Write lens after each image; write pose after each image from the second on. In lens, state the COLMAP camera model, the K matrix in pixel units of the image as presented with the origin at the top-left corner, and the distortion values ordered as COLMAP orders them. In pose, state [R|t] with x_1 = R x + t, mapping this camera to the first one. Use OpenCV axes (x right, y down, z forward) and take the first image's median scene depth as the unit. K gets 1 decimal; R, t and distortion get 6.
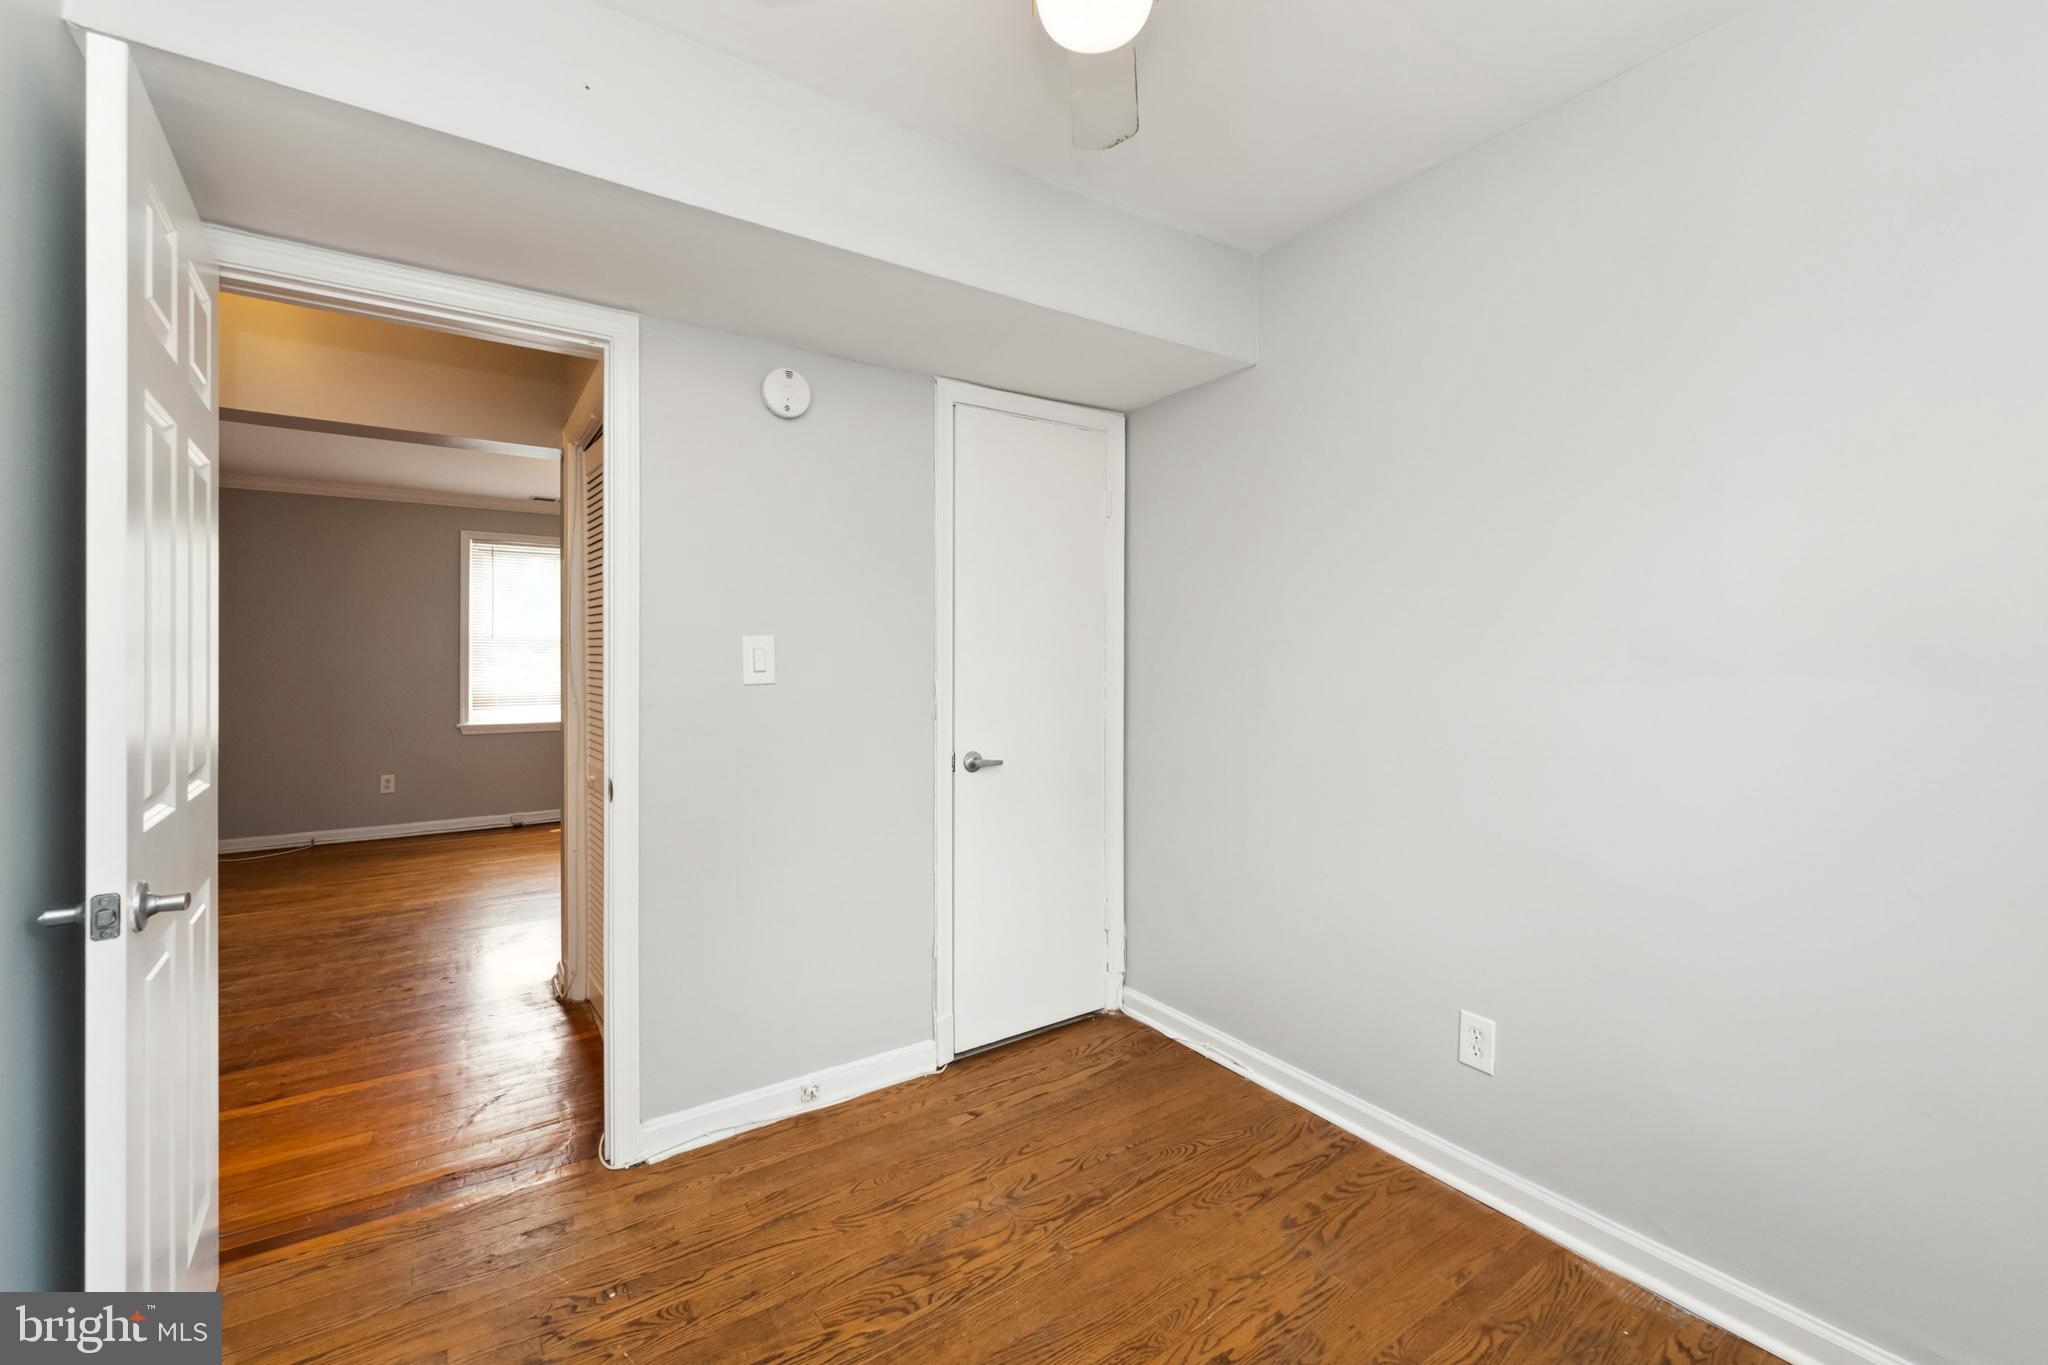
lens RADIAL K [[847.1, 0, 1022.1], [0, 847.1, 654.1], [0, 0, 1]] dist [-0.001213, -0.000264]
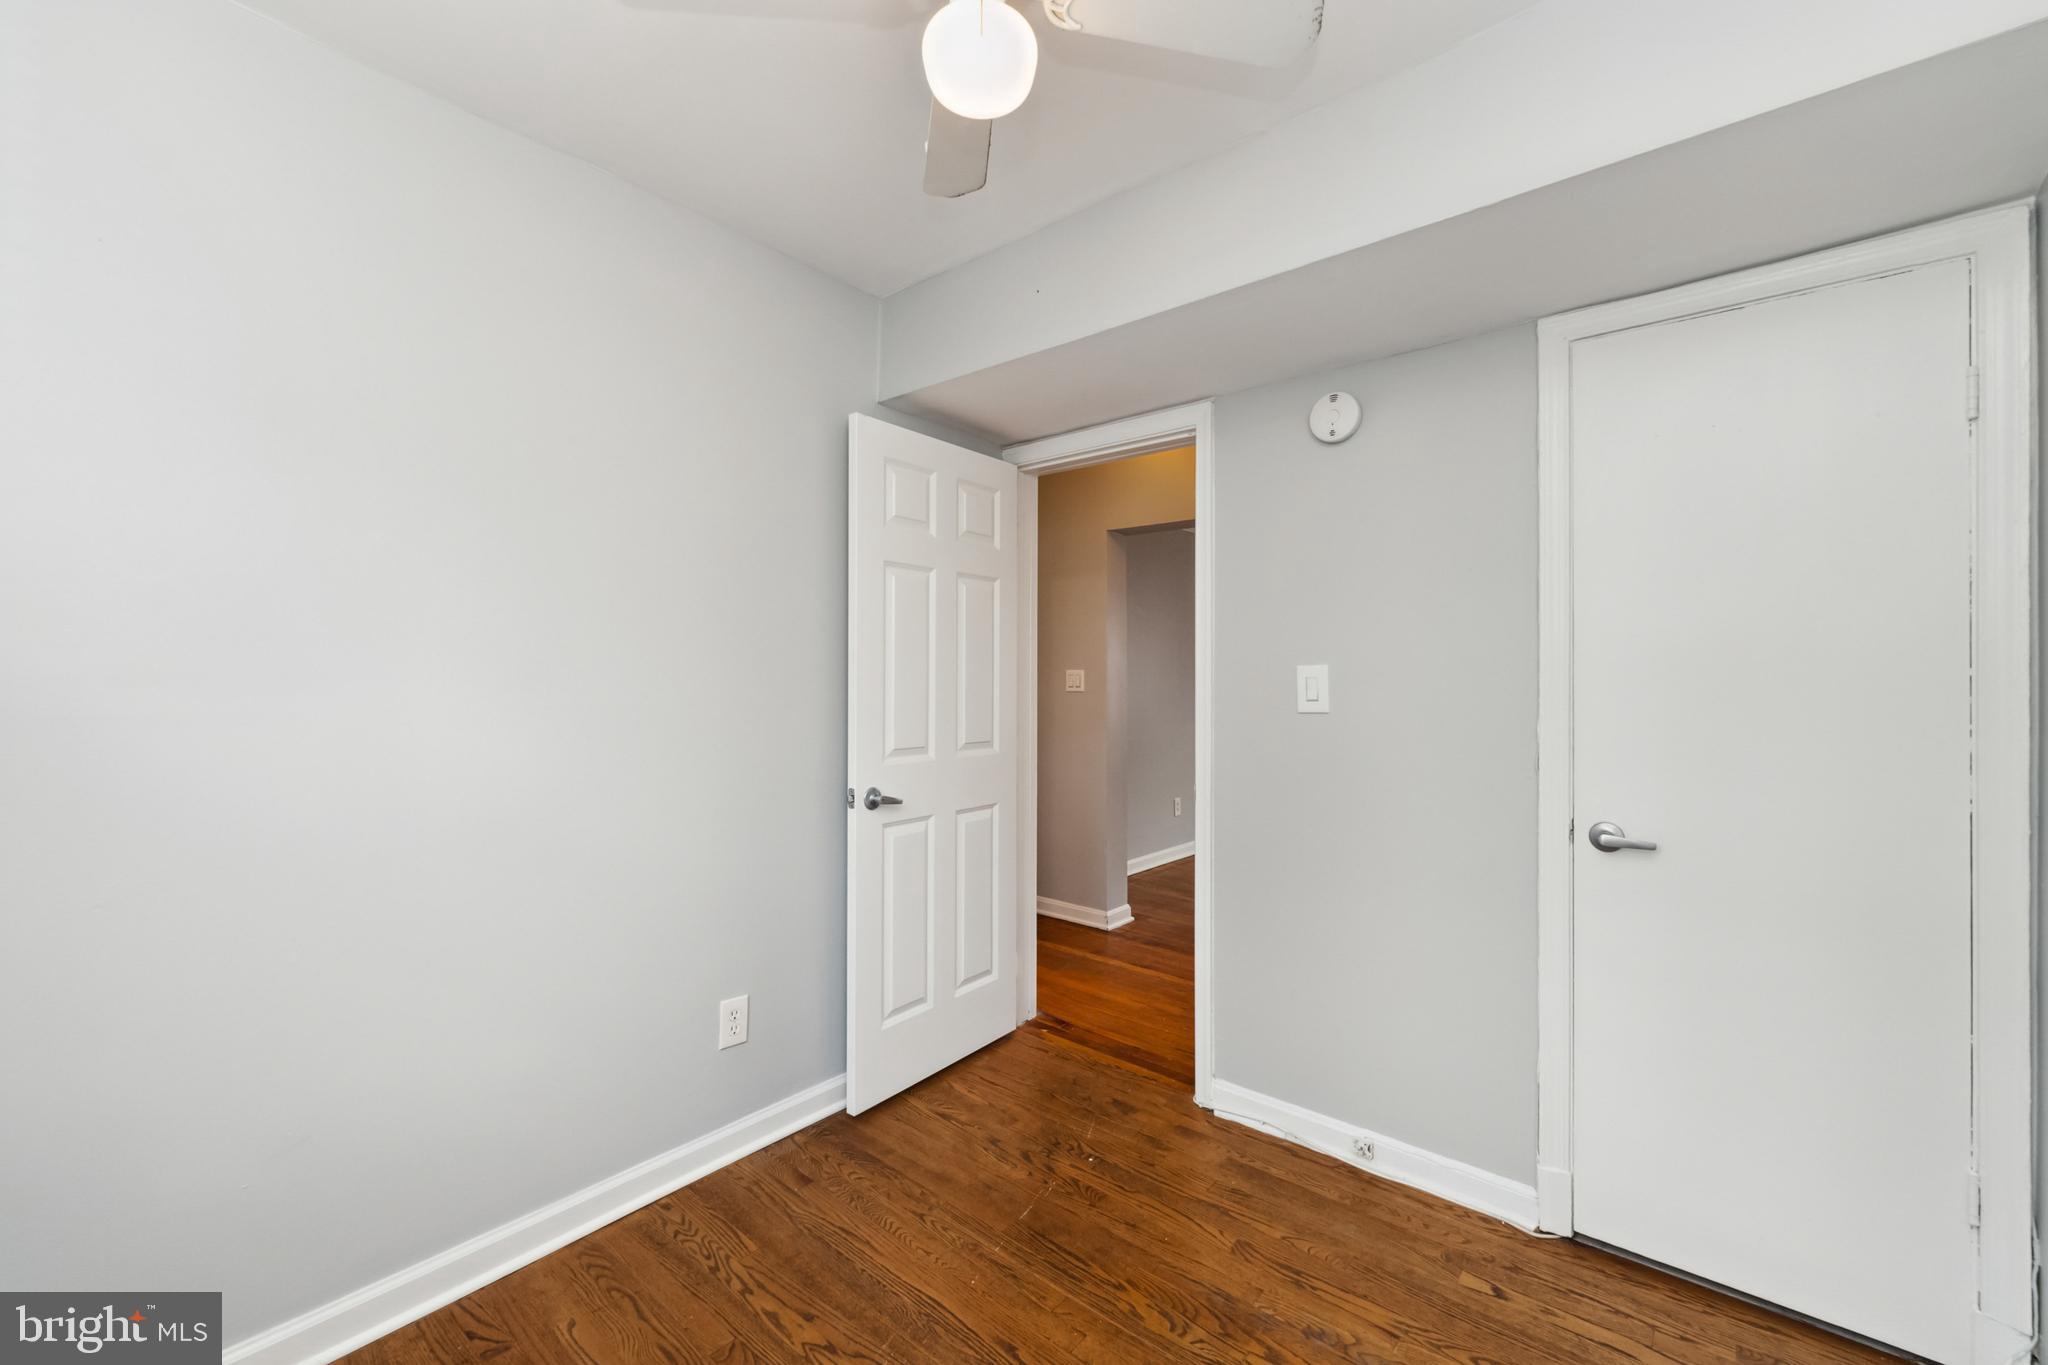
lens RADIAL K [[830.4, 0, 1013.1], [0, 830.4, 673.8], [0, 0, 1]] dist [-0.001257, -0.000192]
pose [[0.259052, -0.004256, -0.965854, 0.617679], [-0.001006, 0.999989, -0.004677, -0.006695], [0.965863, 0.002183, 0.259045, 0.436252]]
